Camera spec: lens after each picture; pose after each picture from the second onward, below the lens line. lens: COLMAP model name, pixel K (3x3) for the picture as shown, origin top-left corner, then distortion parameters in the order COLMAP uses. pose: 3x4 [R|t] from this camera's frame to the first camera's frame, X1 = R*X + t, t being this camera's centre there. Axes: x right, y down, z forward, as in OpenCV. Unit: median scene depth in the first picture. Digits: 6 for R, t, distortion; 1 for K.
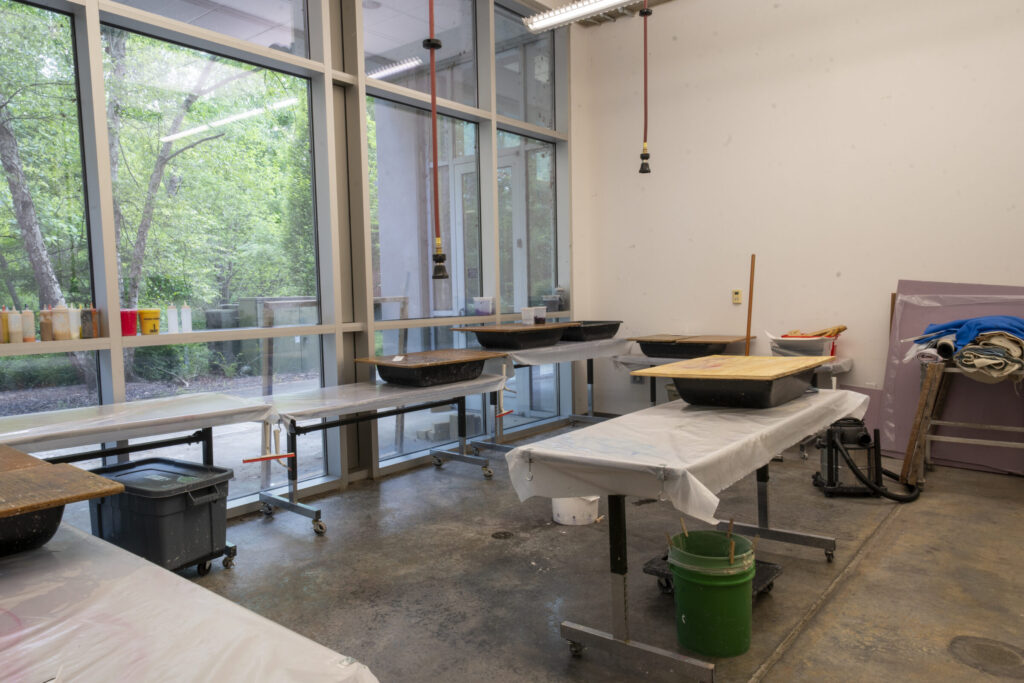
lens RADIAL K [[698.7, 0, 510.8], [0, 698.7, 341.0], [0, 0, 1]] dist [0.009996, 0.002725]
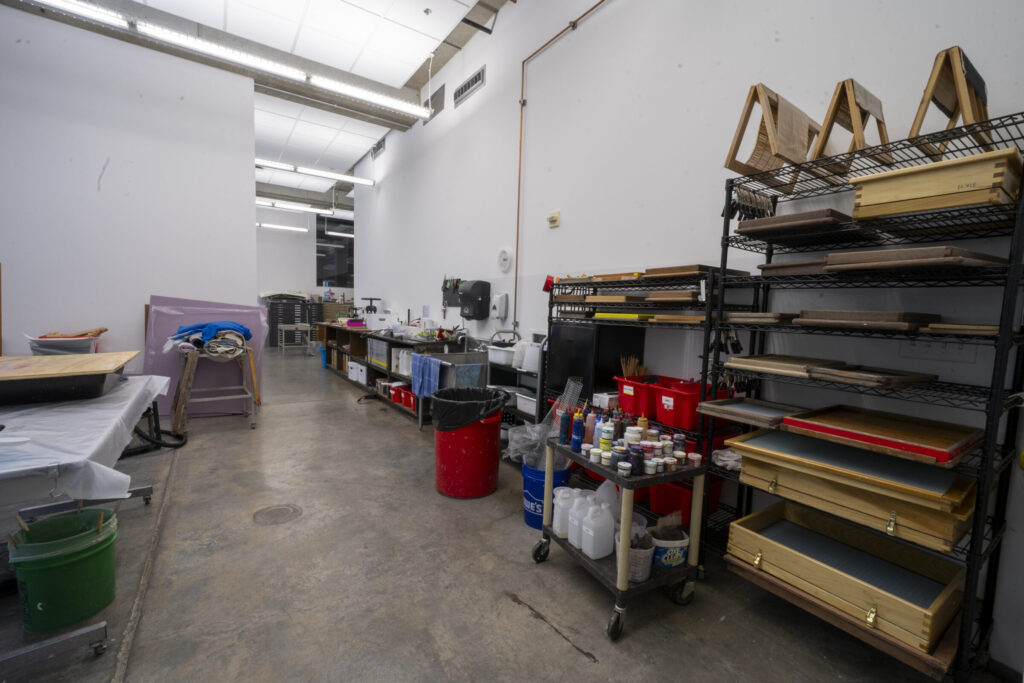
lens RADIAL K [[423.3, 0, 510.2], [0, 423.3, 345.4], [0, 0, 1]] dist [0.002236, 0.000194]
pose [[0.285015, -0.049152, 0.957262, -0.082900], [0.028095, 0.998684, 0.042913, -0.002798], [-0.958111, 0.014664, 0.286021, 0.073054]]
